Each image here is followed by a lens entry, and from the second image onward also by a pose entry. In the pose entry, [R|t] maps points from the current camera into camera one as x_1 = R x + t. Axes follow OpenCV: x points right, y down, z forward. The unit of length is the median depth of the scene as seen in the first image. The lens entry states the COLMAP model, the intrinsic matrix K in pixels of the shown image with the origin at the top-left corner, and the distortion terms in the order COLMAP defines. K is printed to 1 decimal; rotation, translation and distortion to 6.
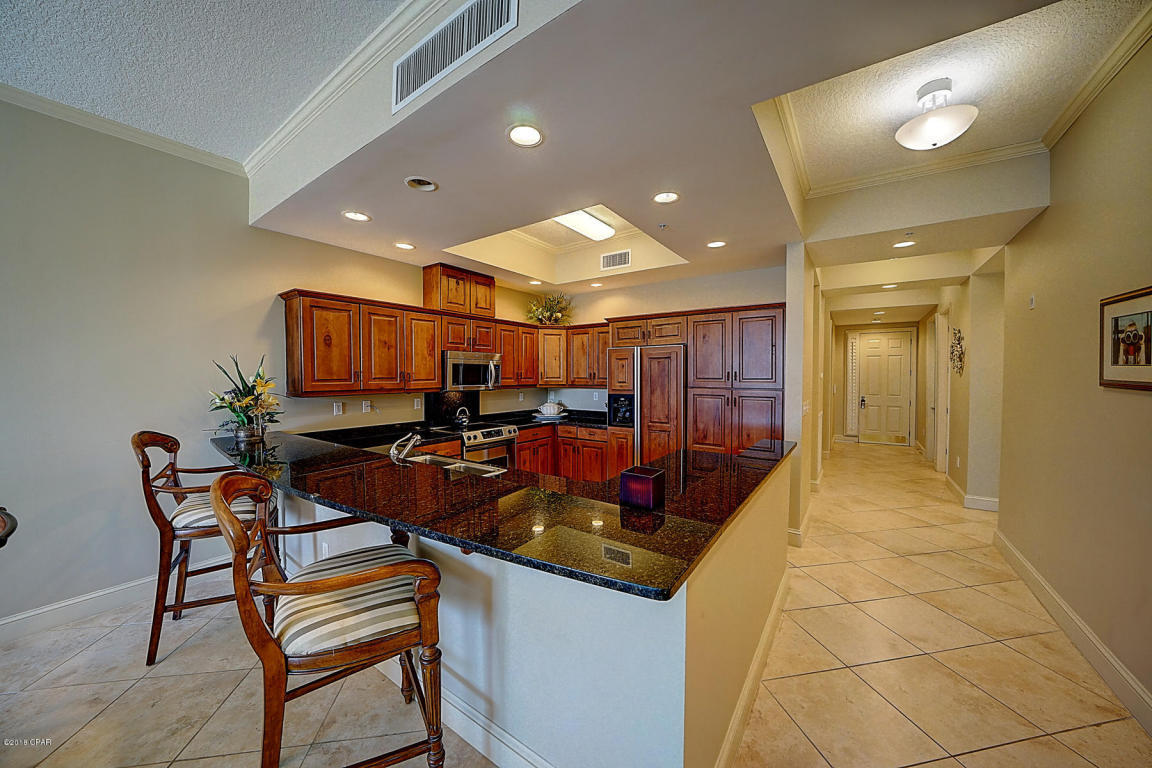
lens RADIAL K [[400.9, 0, 578.6], [0, 400.9, 386.4], [0, 0, 1]] dist [-0.014273, 0.000279]
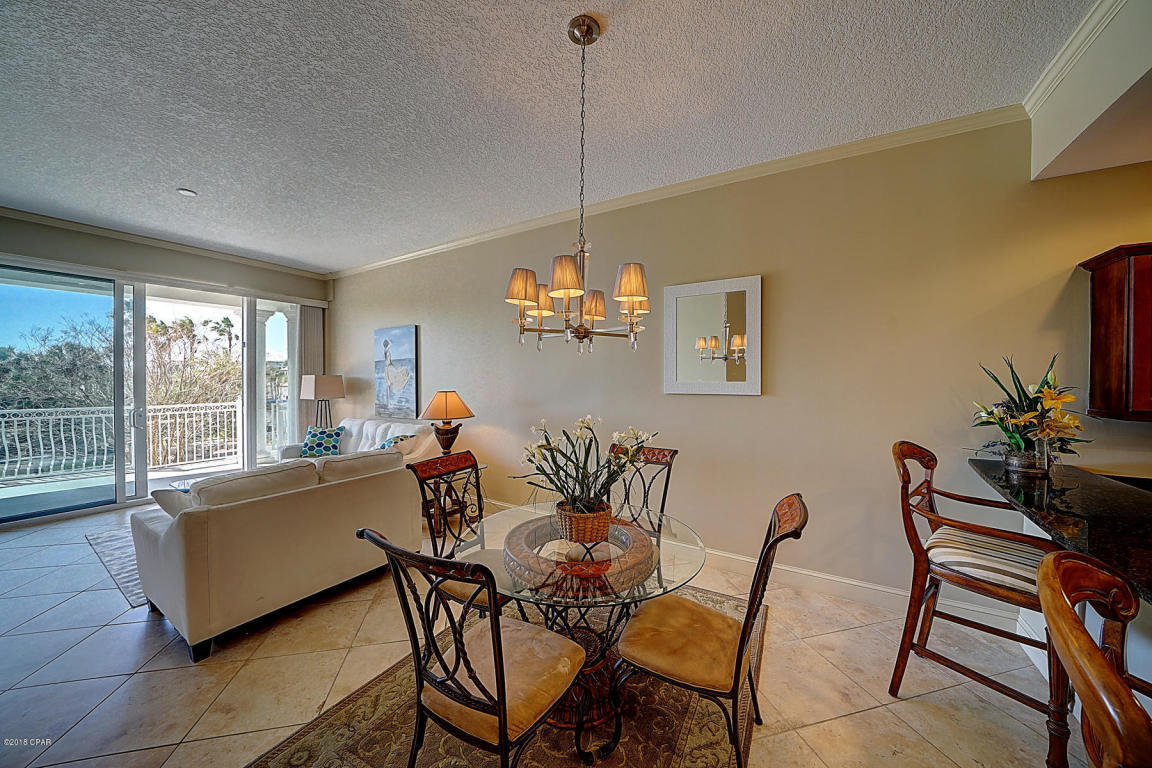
lens RADIAL K [[400.9, 0, 578.6], [0, 400.9, 386.4], [0, 0, 1]] dist [-0.014273, 0.000279]
pose [[0.081268, 0.022846, -0.996430, -0.186151], [-0.040196, 0.998999, 0.019627, -0.002654], [0.995881, 0.038458, 0.082105, 0.120652]]
